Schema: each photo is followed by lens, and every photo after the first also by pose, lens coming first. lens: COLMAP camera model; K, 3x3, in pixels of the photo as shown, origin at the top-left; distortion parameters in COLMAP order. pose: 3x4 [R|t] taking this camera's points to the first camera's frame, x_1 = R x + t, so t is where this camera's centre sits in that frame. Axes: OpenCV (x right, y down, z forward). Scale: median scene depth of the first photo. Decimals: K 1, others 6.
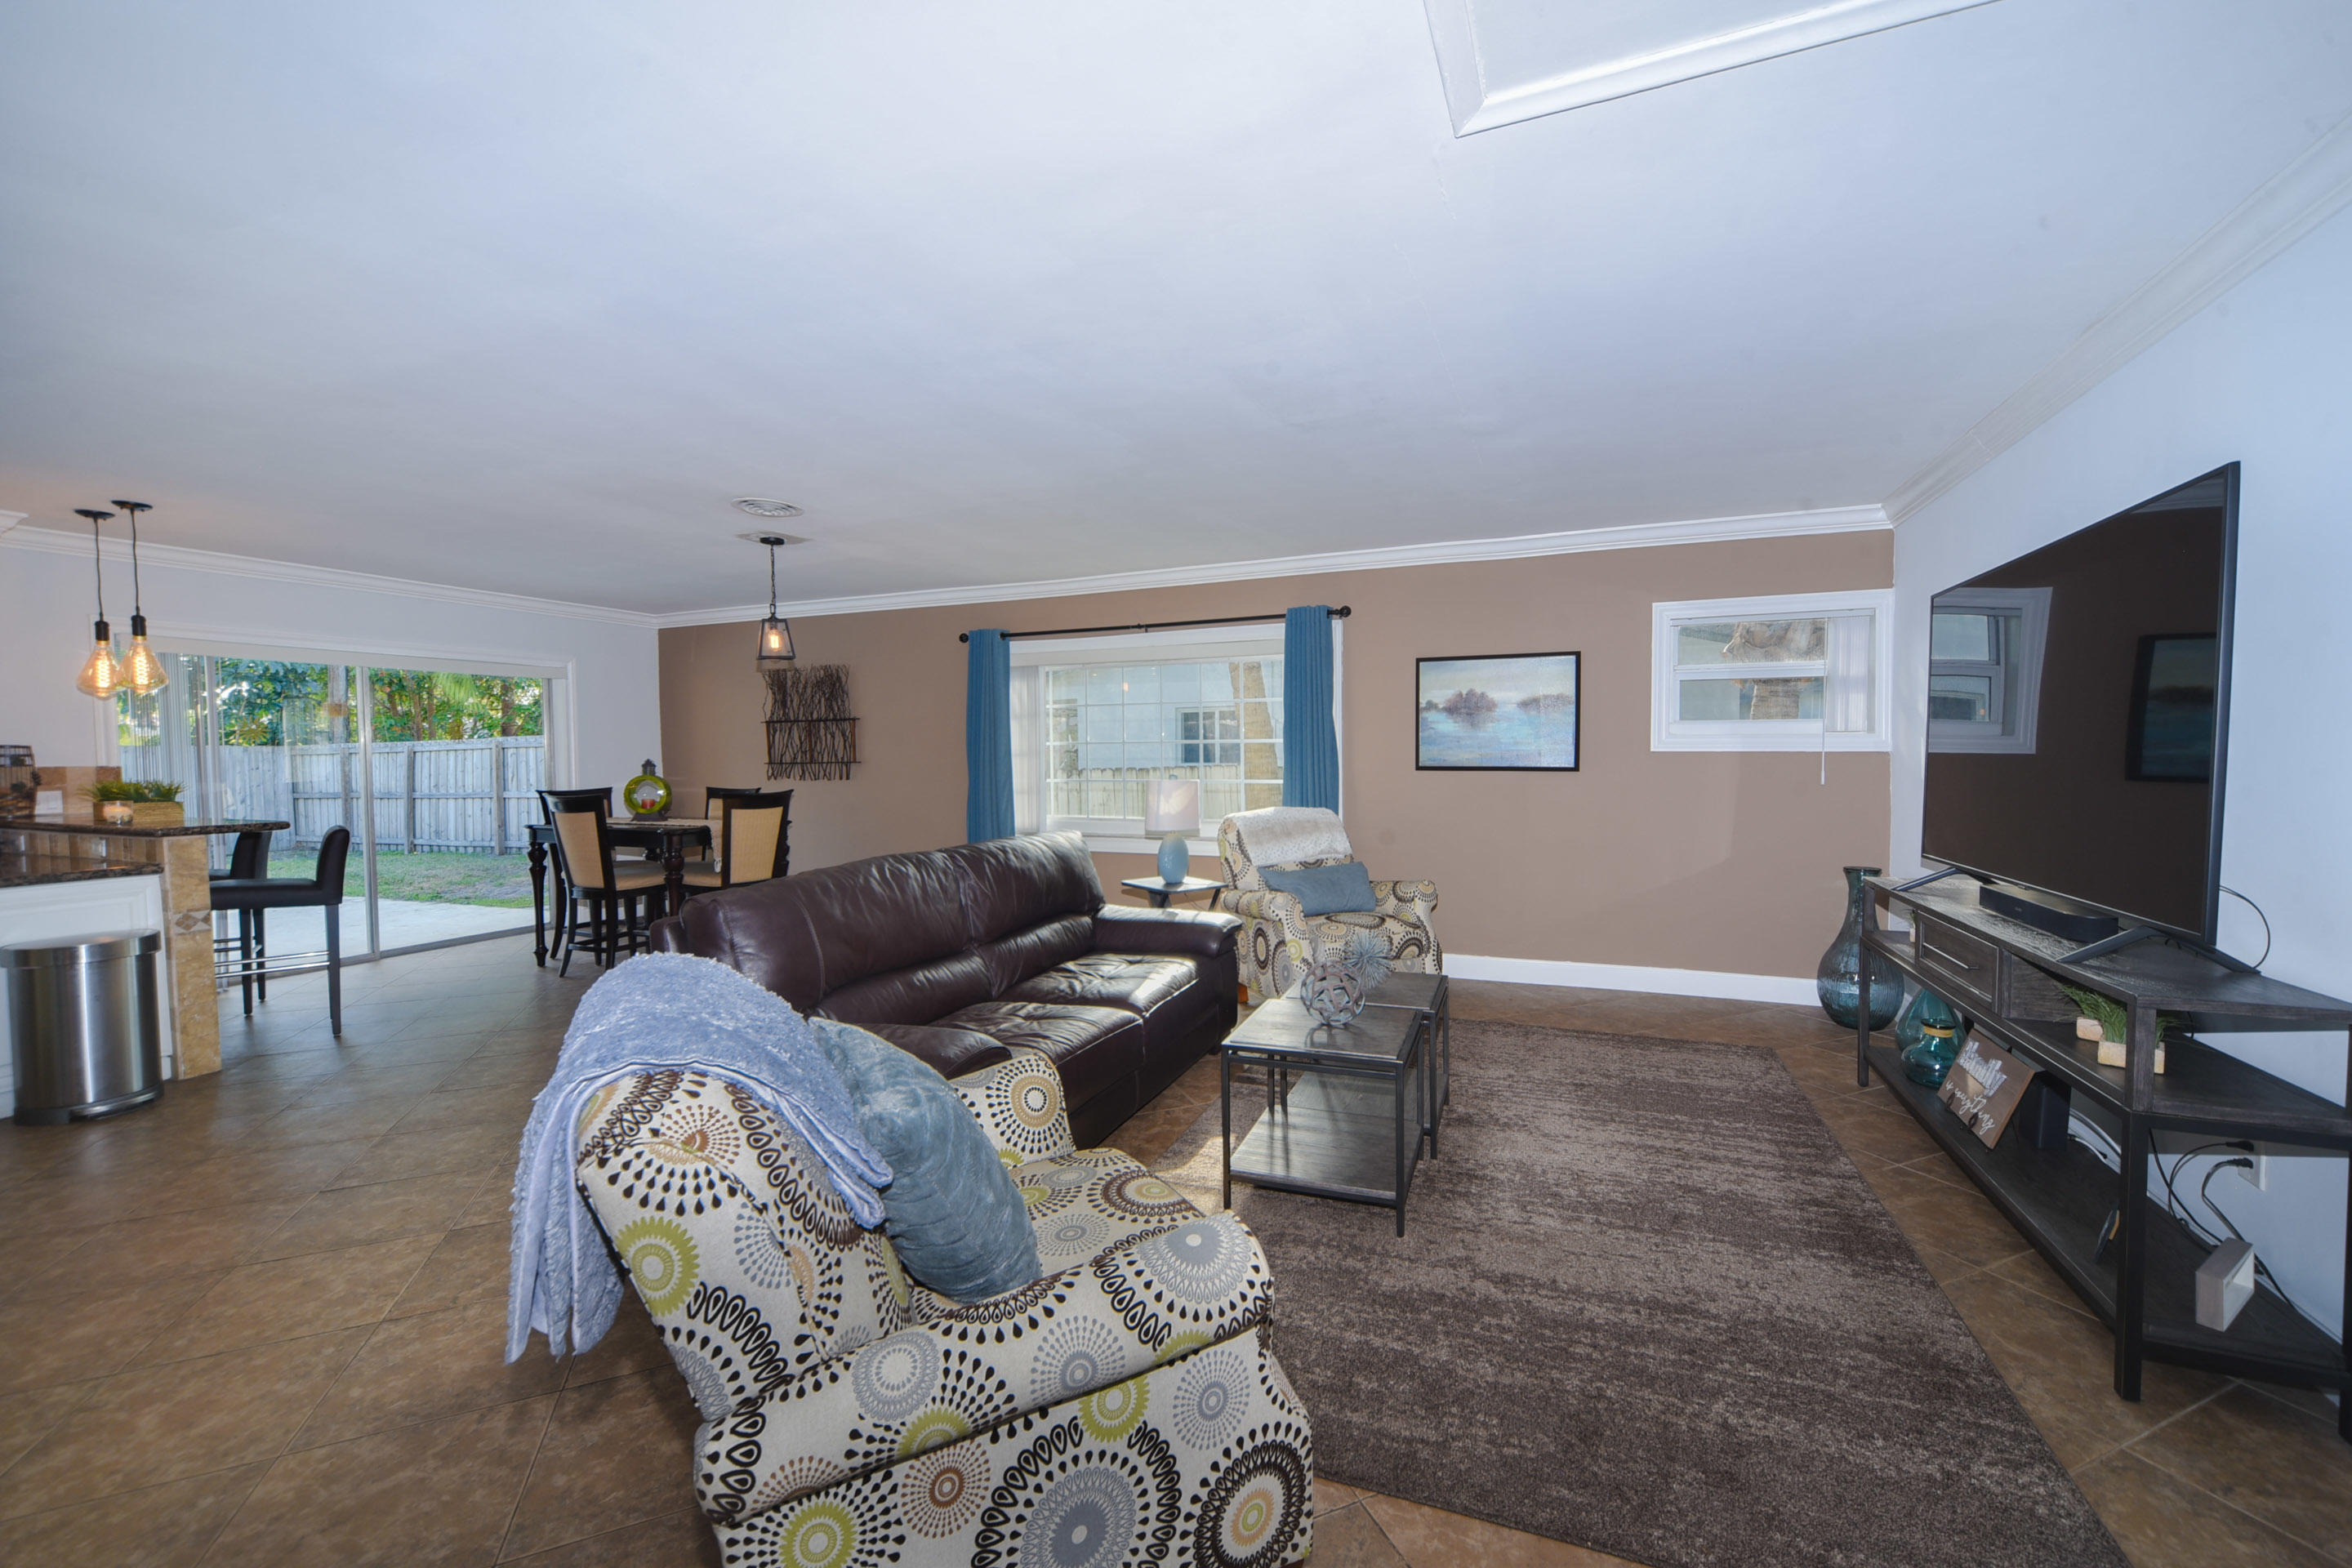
lens RADIAL K [[927.2, 0, 1191.3], [0, 927.2, 786.5], [0, 0, 1]] dist [-0.001358, 0.000980]
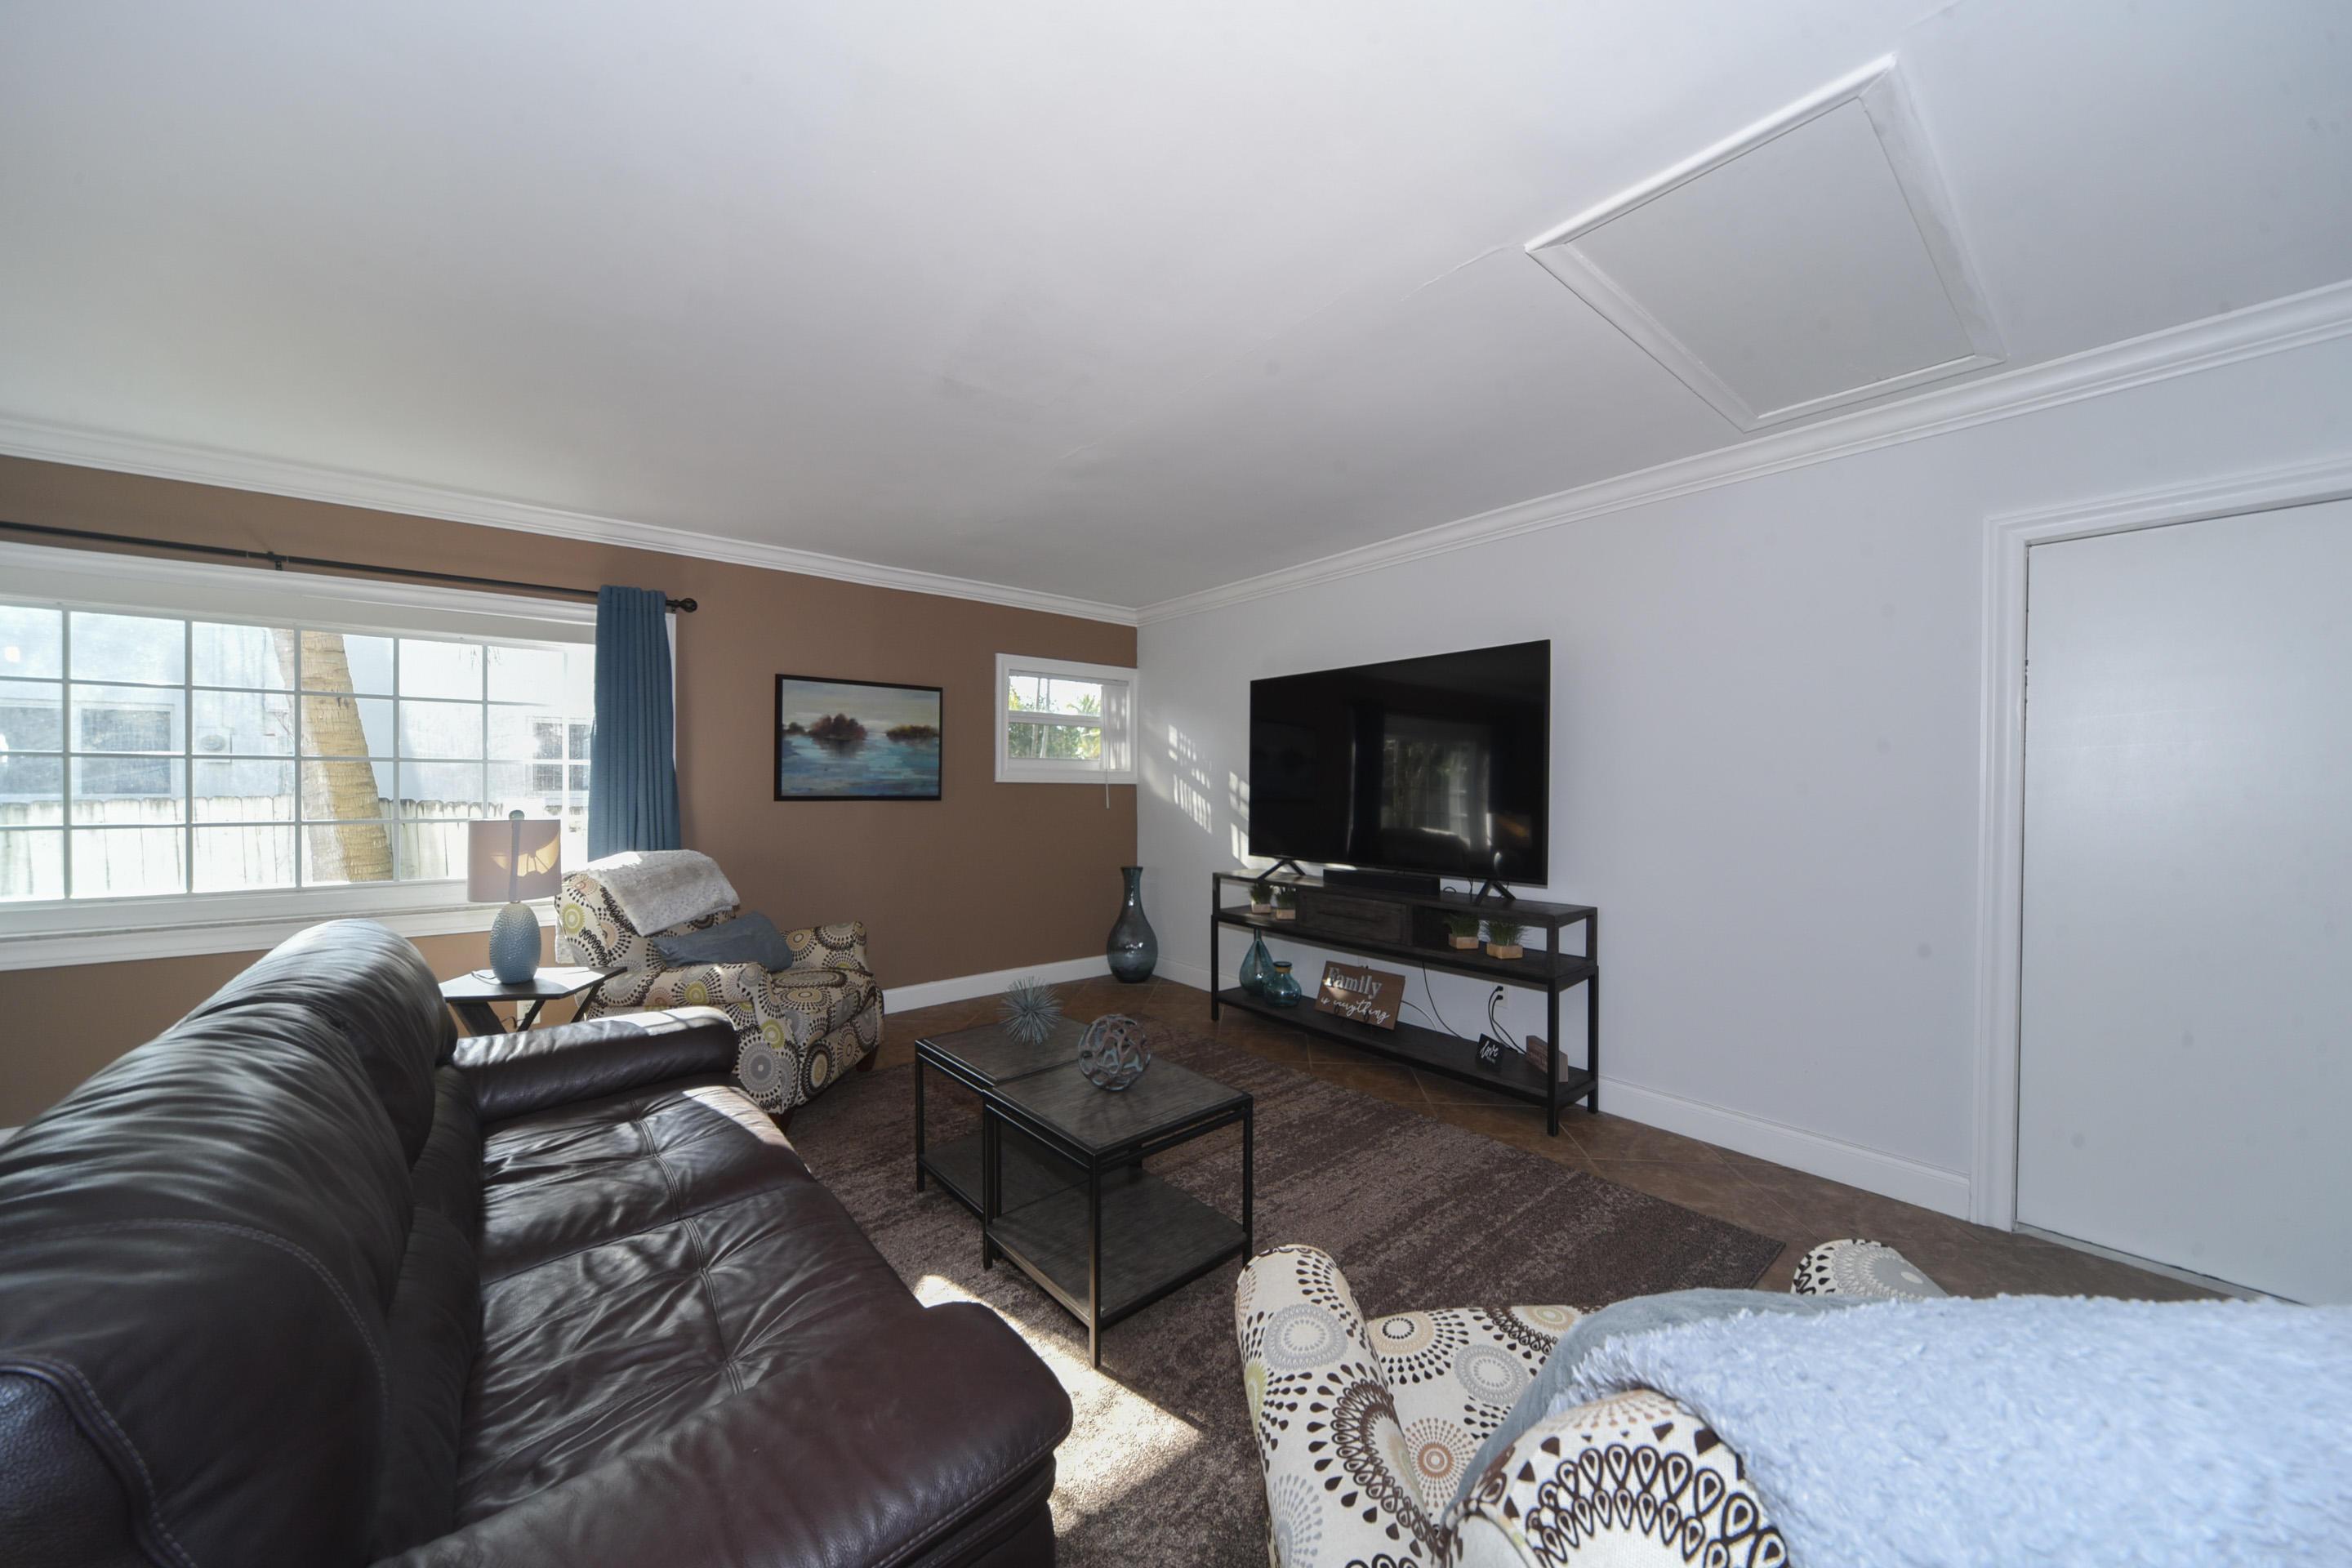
lens RADIAL K [[808.2, 0, 1194.3], [0, 808.2, 788.3], [0, 0, 1]] dist [-0.011144, 0.000565]
pose [[0.462188, 0.003882, 0.886773, -0.322208], [0.023246, 0.999594, -0.016492, -0.009643], [-0.886477, 0.028236, 0.461910, 0.375779]]
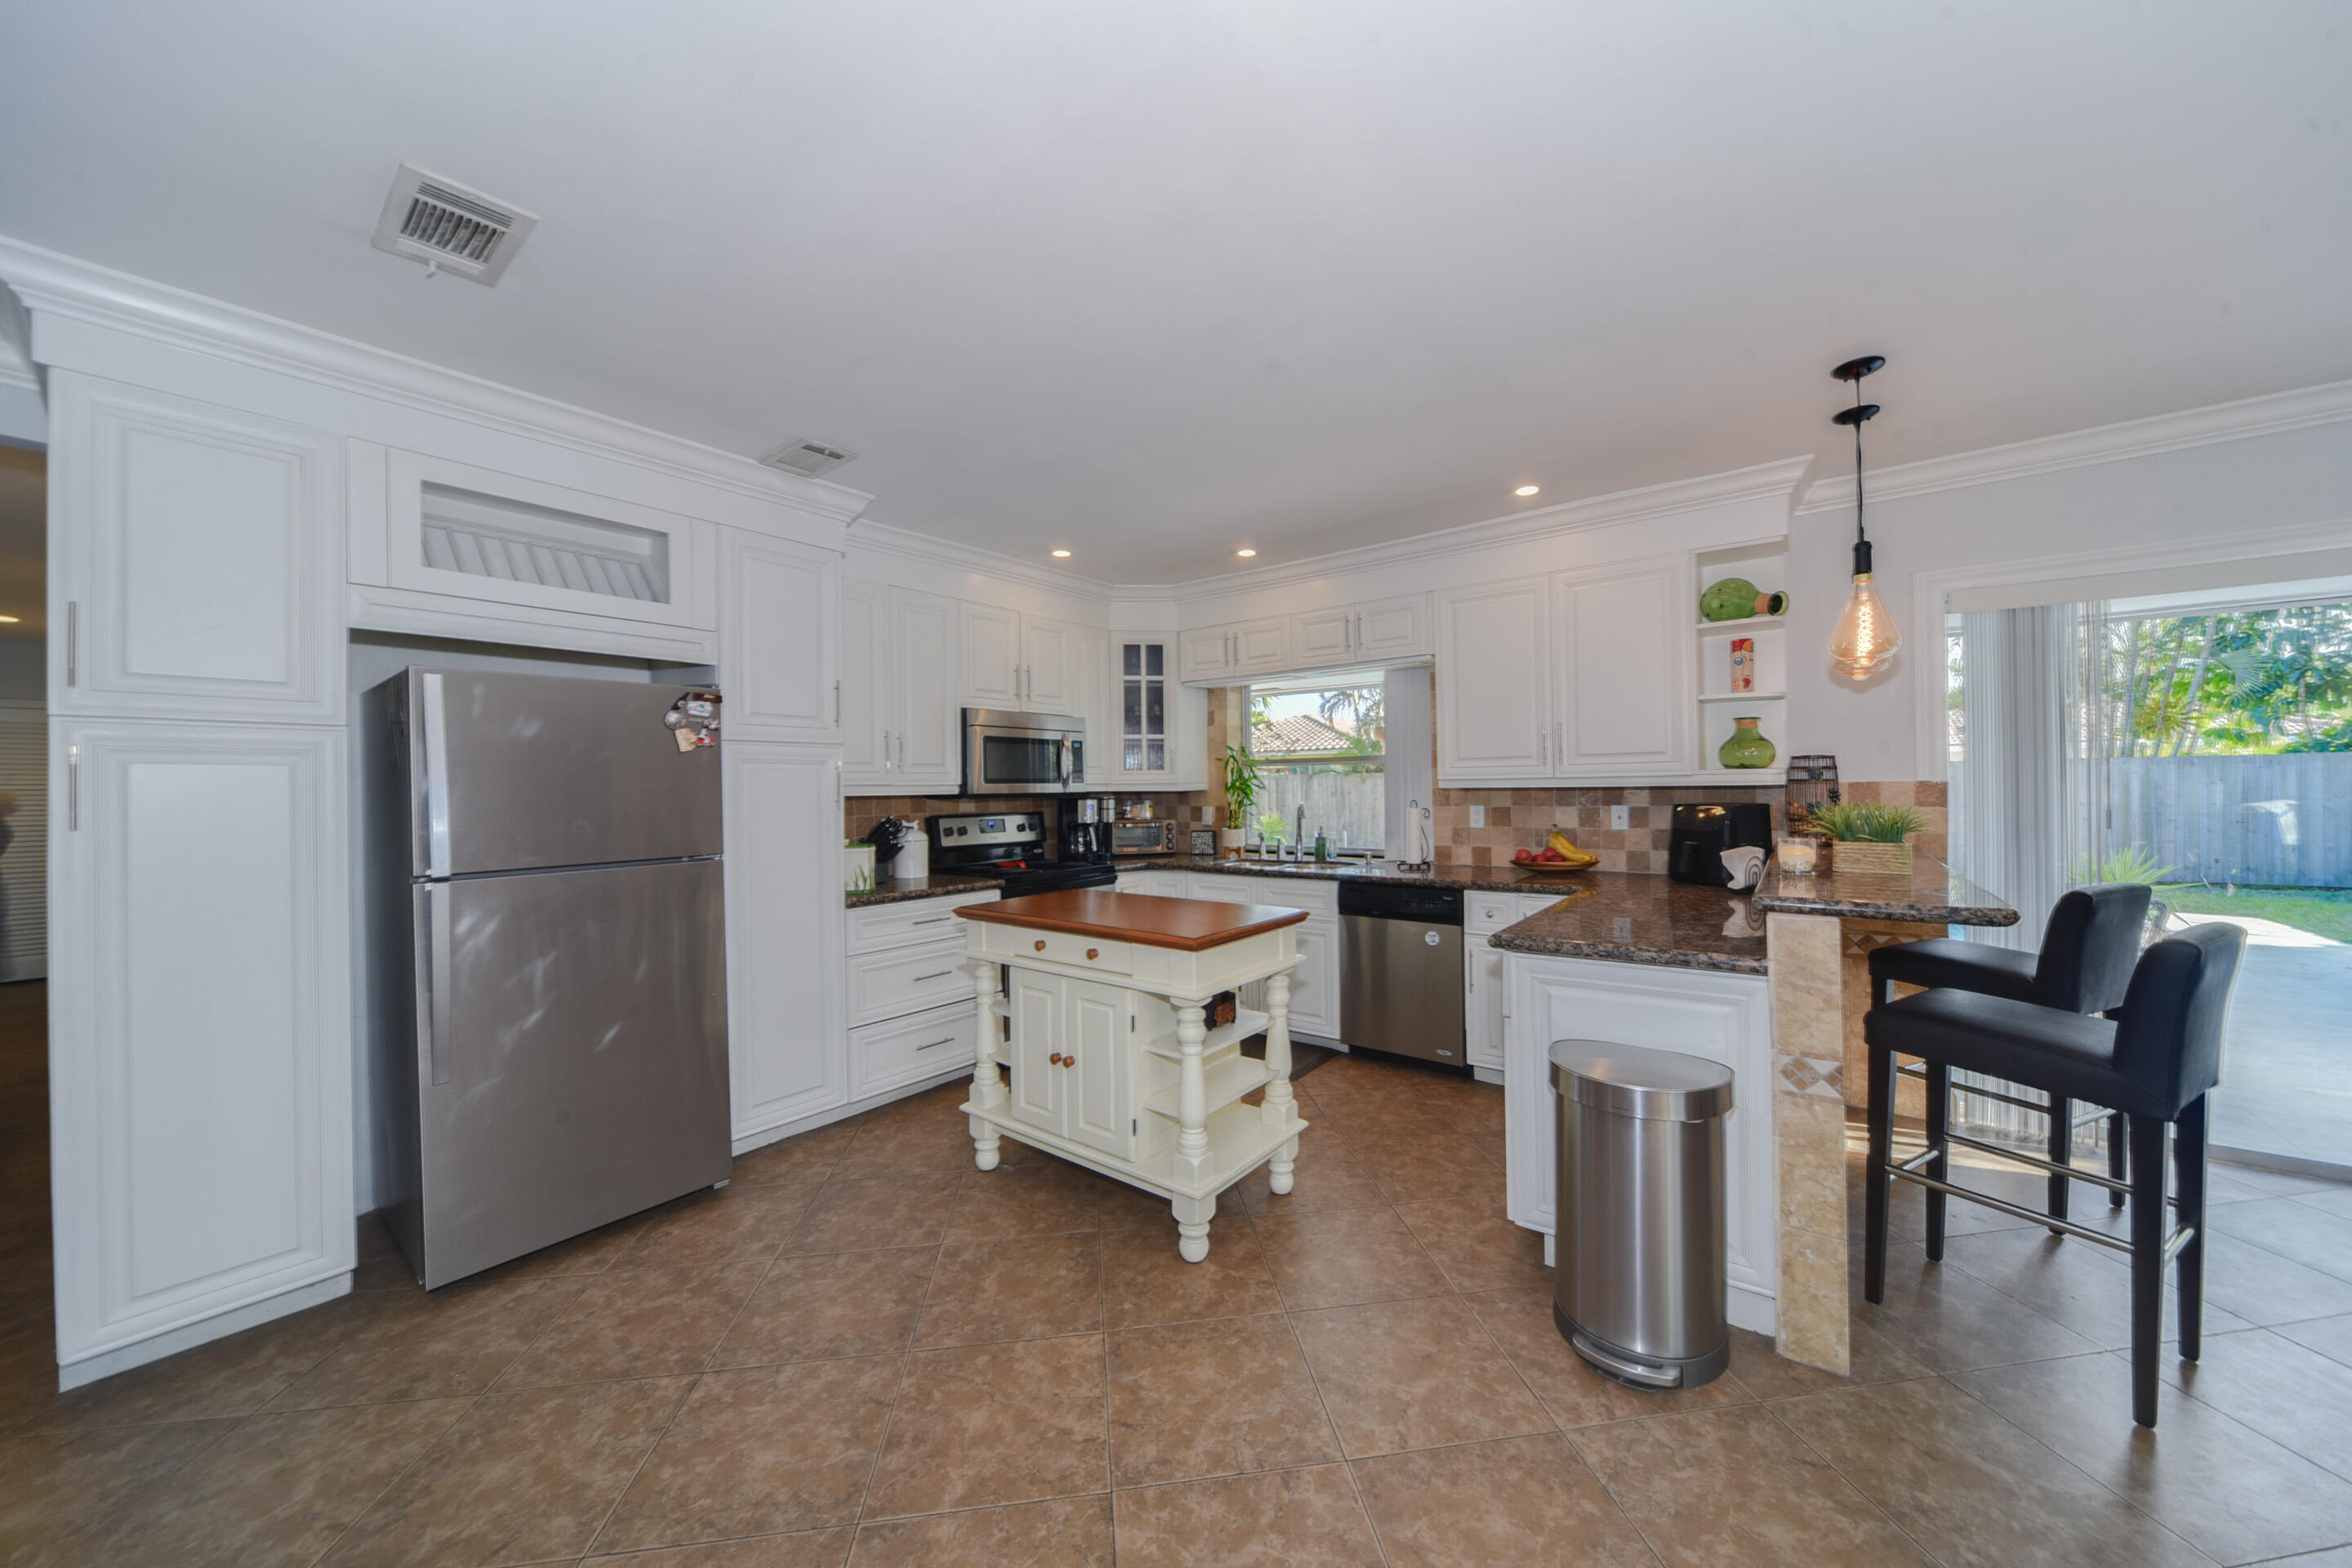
lens RADIAL K [[808.2, 0, 1194.3], [0, 808.2, 788.3], [0, 0, 1]] dist [-0.011144, 0.000565]
pose [[-0.250374, 0.013574, -0.968054, -0.496471], [-0.019984, 0.999616, 0.019185, -0.019746], [0.967943, 0.024149, -0.250007, 0.701317]]
